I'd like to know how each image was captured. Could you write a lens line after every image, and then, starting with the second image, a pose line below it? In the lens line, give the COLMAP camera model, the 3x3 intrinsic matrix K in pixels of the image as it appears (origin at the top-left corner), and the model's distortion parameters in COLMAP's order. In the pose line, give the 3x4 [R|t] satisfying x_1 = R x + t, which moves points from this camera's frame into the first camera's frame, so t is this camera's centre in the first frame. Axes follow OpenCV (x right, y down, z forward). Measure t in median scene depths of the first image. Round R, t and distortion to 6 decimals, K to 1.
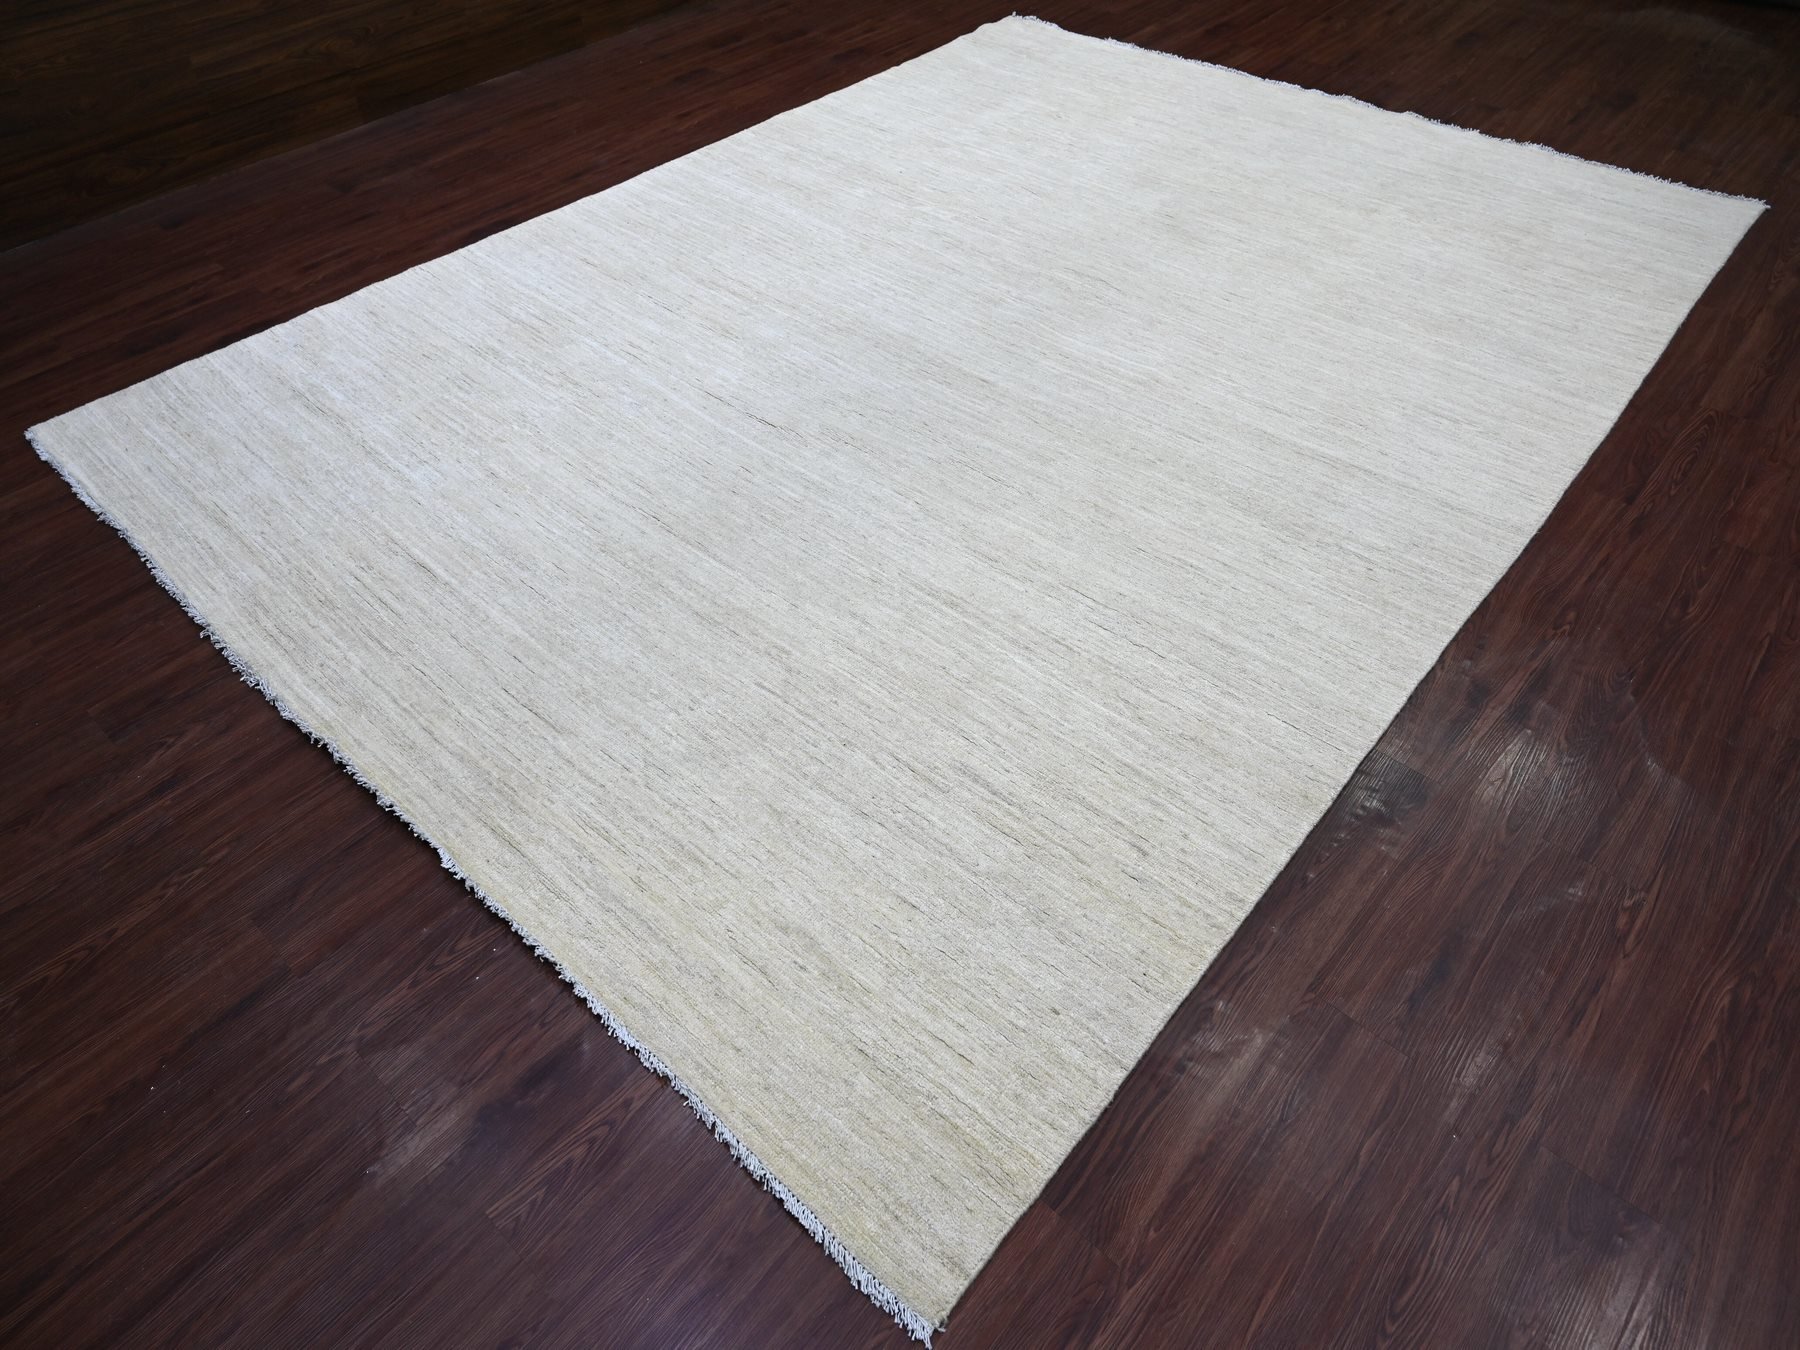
lens RADIAL K [[1245.2, 0, 898.9], [0, 1245.2, 678.9], [0, 0, 1]] dist [-0.007396, -0.001796]
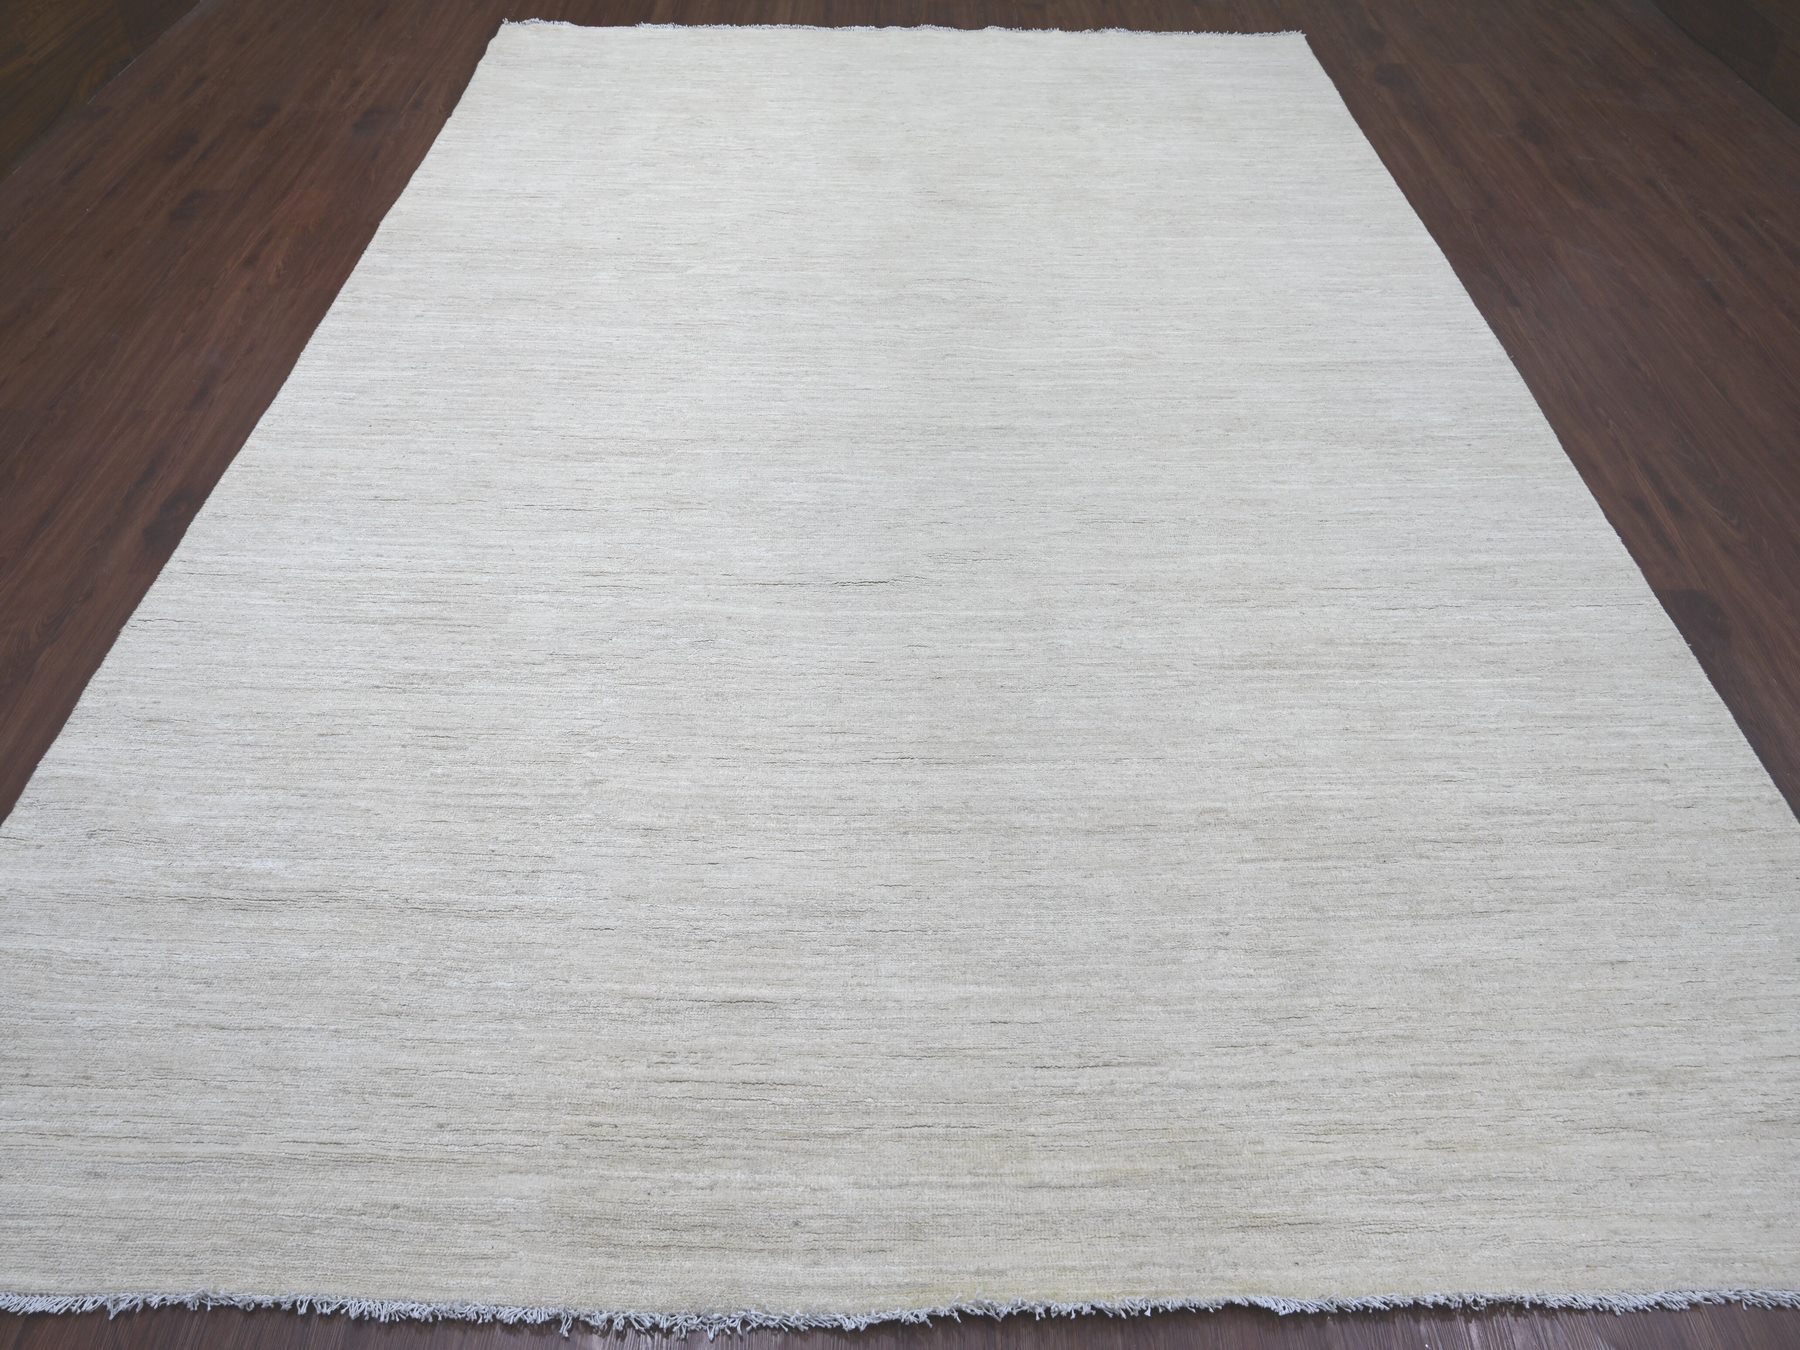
lens RADIAL K [[1245.2, 0, 899.1], [0, 1245.2, 667.0], [0, 0, 1]] dist [-0.007396, -0.001796]
pose [[0.718061, -0.477520, 0.506322, -0.554973], [0.459764, 0.871617, 0.170003, -0.308388], [-0.522499, 0.110716, 0.845421, 0.372435]]
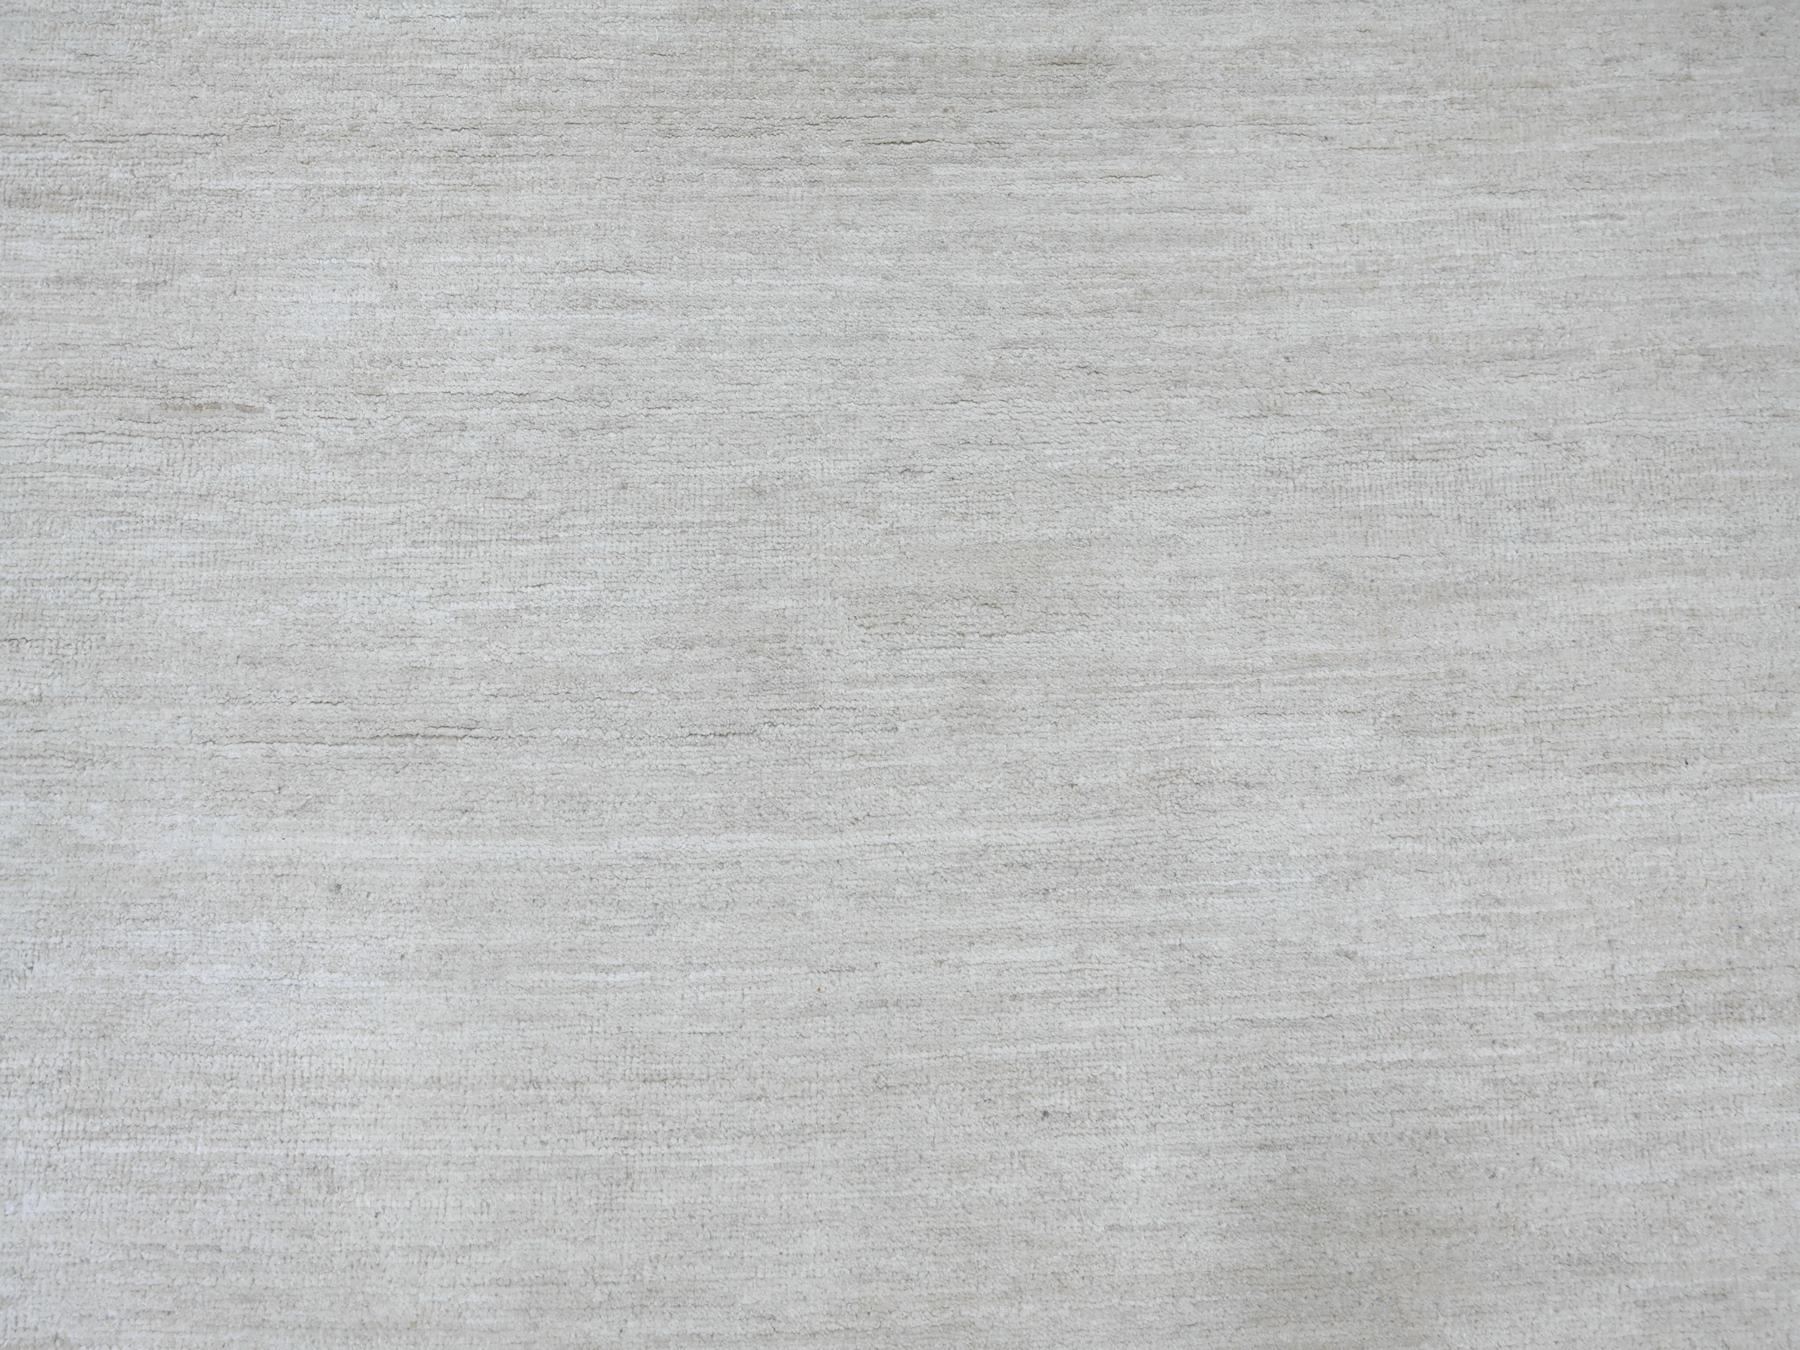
lens RADIAL K [[1524.6, 0, 899.6], [0, 1524.6, 674.4], [0, 0, 1]] dist [-0.016344, 0.013713]
pose [[0.711342, -0.682802, 0.166655, -0.136816], [0.461951, 0.632906, 0.621314, -0.451237], [-0.529712, -0.364980, 0.765634, 0.768895]]
